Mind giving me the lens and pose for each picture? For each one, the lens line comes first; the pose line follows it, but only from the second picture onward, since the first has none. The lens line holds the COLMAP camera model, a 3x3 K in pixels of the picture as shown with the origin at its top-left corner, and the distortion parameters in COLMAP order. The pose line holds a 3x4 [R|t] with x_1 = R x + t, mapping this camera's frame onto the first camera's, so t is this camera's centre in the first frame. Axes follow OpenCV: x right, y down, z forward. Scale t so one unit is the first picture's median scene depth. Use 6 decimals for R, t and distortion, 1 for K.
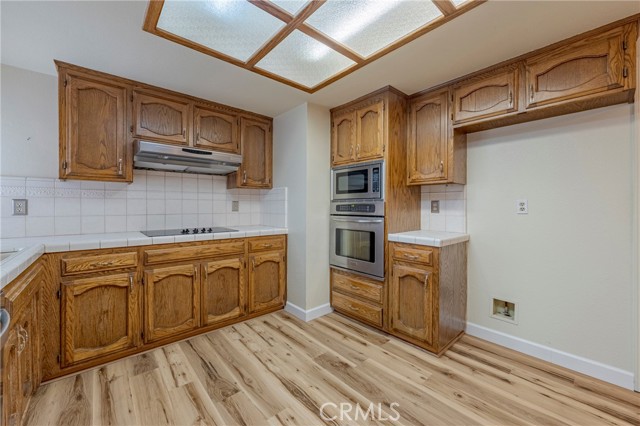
lens RADIAL K [[253.9, 0, 319.5], [0, 253.9, 206.6], [0, 0, 1]] dist [-0.001164, 0.000240]
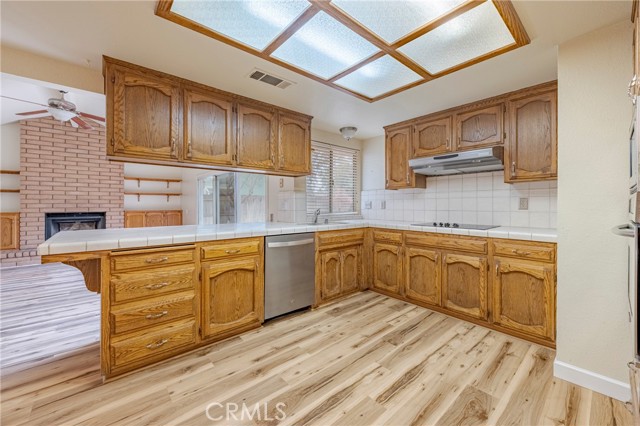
lens RADIAL K [[253.9, 0, 318.2], [0, 253.9, 204.8], [0, 0, 1]] dist [-0.001164, 0.000240]
pose [[-0.004687, -0.002199, -0.999987, 0.708384], [-0.000119, 0.999998, -0.002199, 0.006166], [0.999989, 0.000109, -0.004687, 0.436680]]
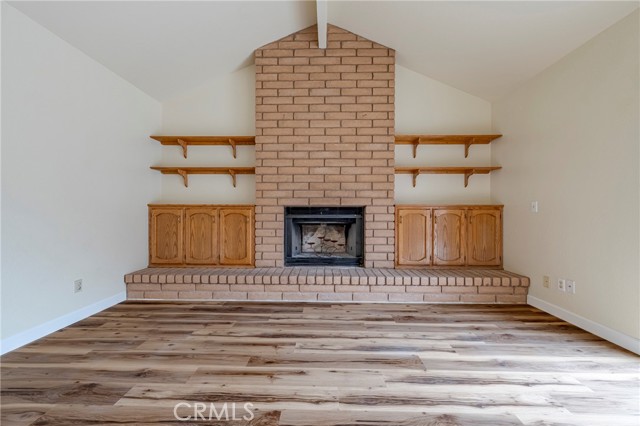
lens RADIAL K [[253.9, 0, 320.8], [0, 253.9, 211.4], [0, 0, 1]] dist [-0.001164, 0.000240]
pose [[-0.668121, -0.000616, -0.744052, -0.926293], [-0.003707, 0.999990, 0.002501, 0.110133], [0.744043, 0.004429, -0.668117, -1.230446]]
